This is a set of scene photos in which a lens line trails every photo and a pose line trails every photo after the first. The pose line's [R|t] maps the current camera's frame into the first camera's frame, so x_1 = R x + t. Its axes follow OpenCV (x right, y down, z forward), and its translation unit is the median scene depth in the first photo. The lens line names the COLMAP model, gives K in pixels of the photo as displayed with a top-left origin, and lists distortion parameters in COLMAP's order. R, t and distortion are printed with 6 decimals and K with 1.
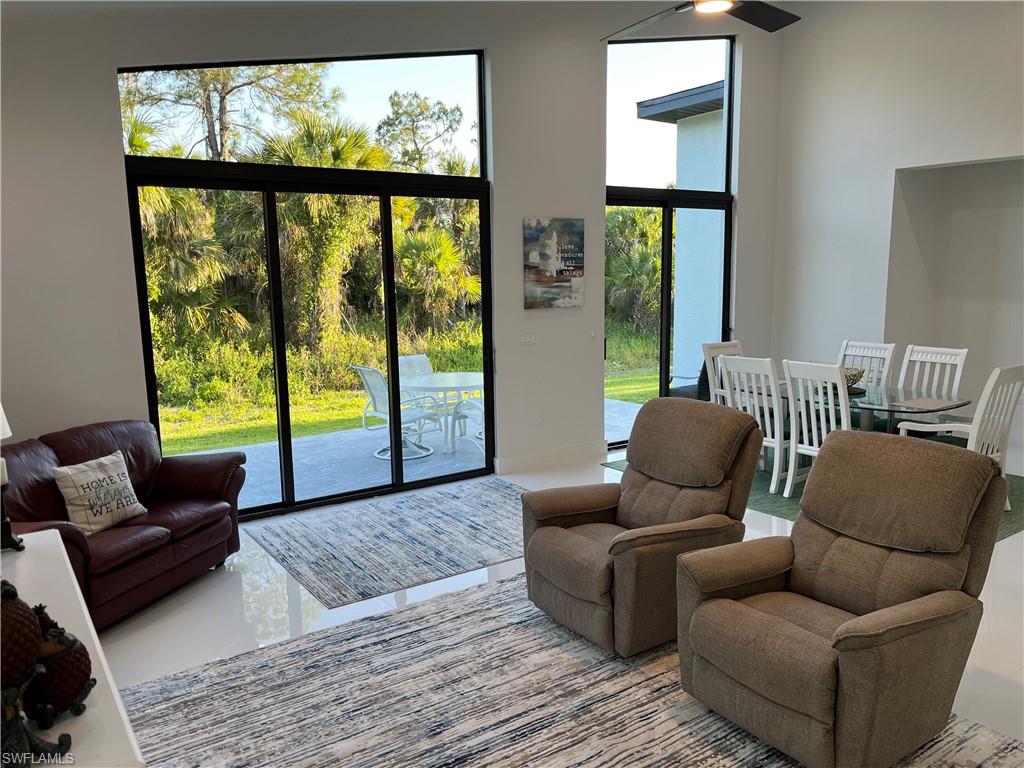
lens RADIAL K [[777.7, 0, 512.0], [0, 777.7, 384.0], [0, 0, 1]] dist [0.028860, -0.001855]
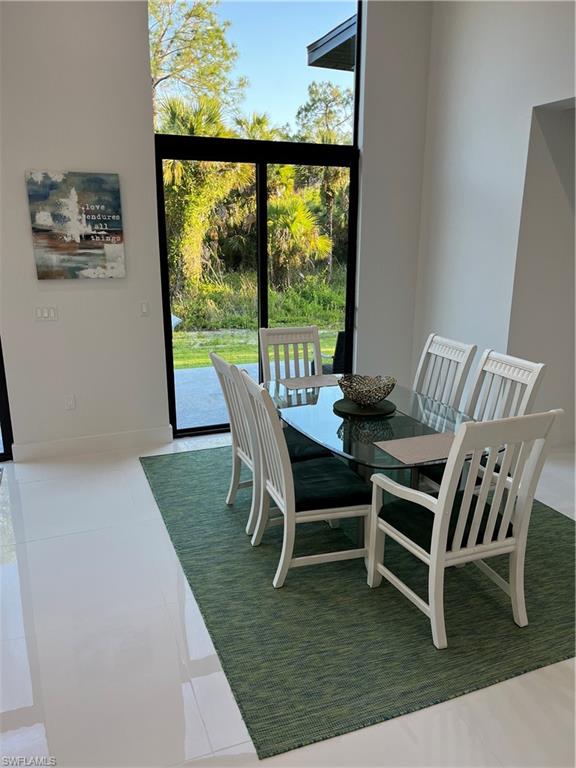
lens RADIAL K [[583.3, 0, 288.0], [0, 583.3, 384.0], [0, 0, 1]] dist [0.028860, -0.001855]
pose [[0.973694, 0.075588, -0.214957, 0.425655], [-0.051233, 0.991844, 0.116704, -0.068648], [0.222025, -0.102621, 0.969626, 0.396511]]
